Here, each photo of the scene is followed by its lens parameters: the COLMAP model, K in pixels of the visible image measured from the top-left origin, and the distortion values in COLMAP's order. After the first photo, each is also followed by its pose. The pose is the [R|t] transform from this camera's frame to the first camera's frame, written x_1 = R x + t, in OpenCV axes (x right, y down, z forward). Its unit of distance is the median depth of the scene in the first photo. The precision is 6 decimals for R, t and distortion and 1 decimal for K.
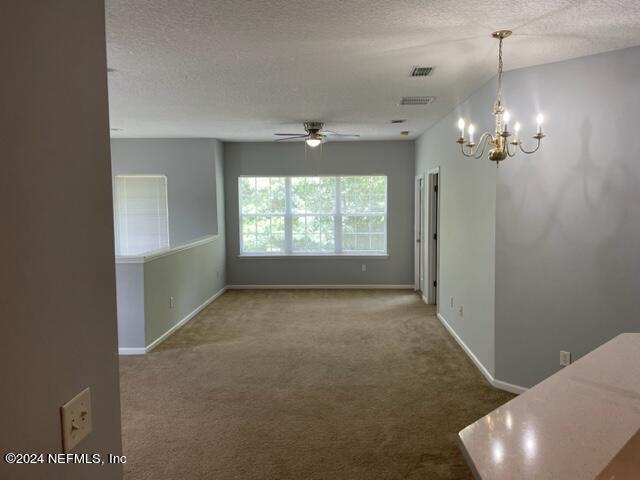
lens RADIAL K [[490.3, 0, 324.6], [0, 490.3, 237.5], [0, 0, 1]] dist [0.058661, -0.004615]
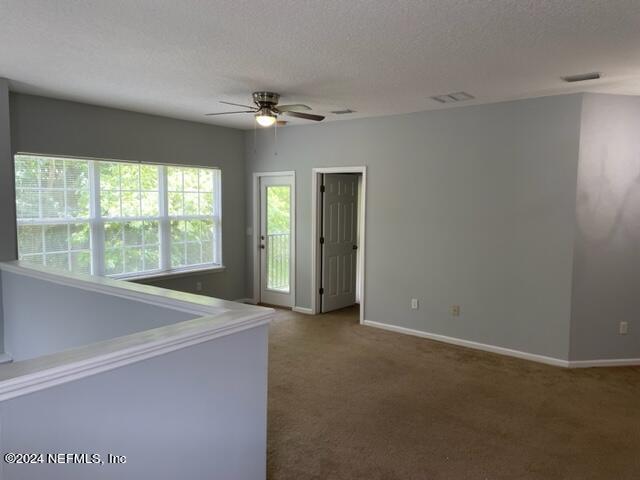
lens RADIAL K [[490.3, 0, 324.6], [0, 490.3, 237.5], [0, 0, 1]] dist [0.058661, -0.004615]
pose [[0.574790, -0.053160, 0.816572, -0.599615], [0.050290, 0.998296, 0.029592, -0.039298], [-0.816754, 0.024056, 0.576484, 0.531624]]
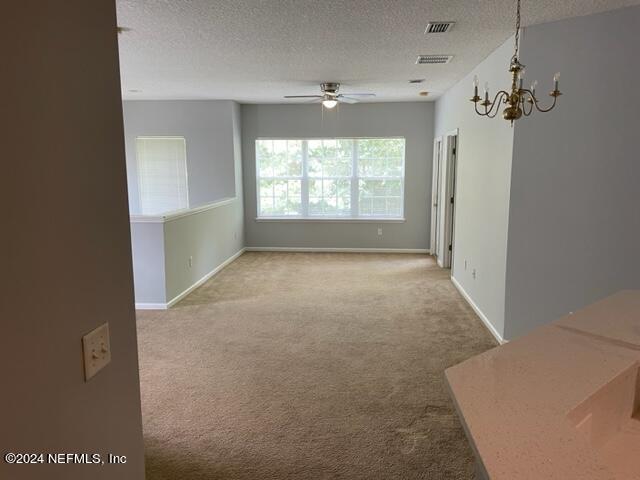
lens RADIAL K [[488.3, 0, 320.0], [0, 488.3, 240.0], [0, 0, 1]] dist [0.067880, -0.002016]
pose [[0.998809, 0.011180, -0.047486, 0.007669], [-0.007527, 0.997047, 0.076418, 0.005015], [0.048200, -0.075970, 0.995944, -0.008549]]
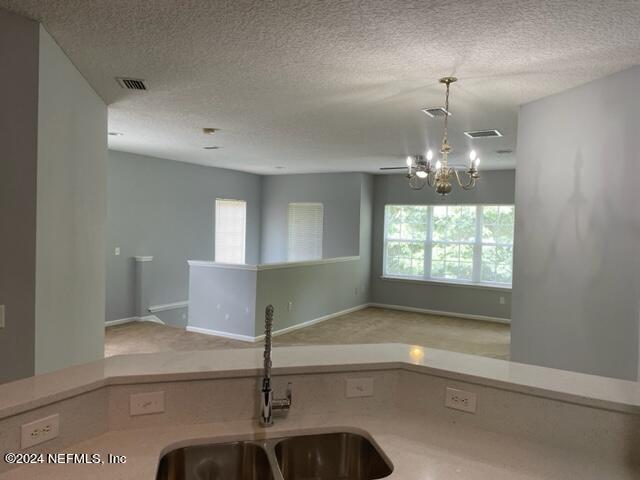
lens RADIAL K [[488.3, 0, 320.0], [0, 488.3, 240.0], [0, 0, 1]] dist [0.067880, -0.002016]
pose [[0.870180, 0.045384, -0.490639, 0.328158], [-0.069949, 0.997043, -0.031833, -0.000552], [0.487743, 0.062020, 0.870781, -0.033131]]
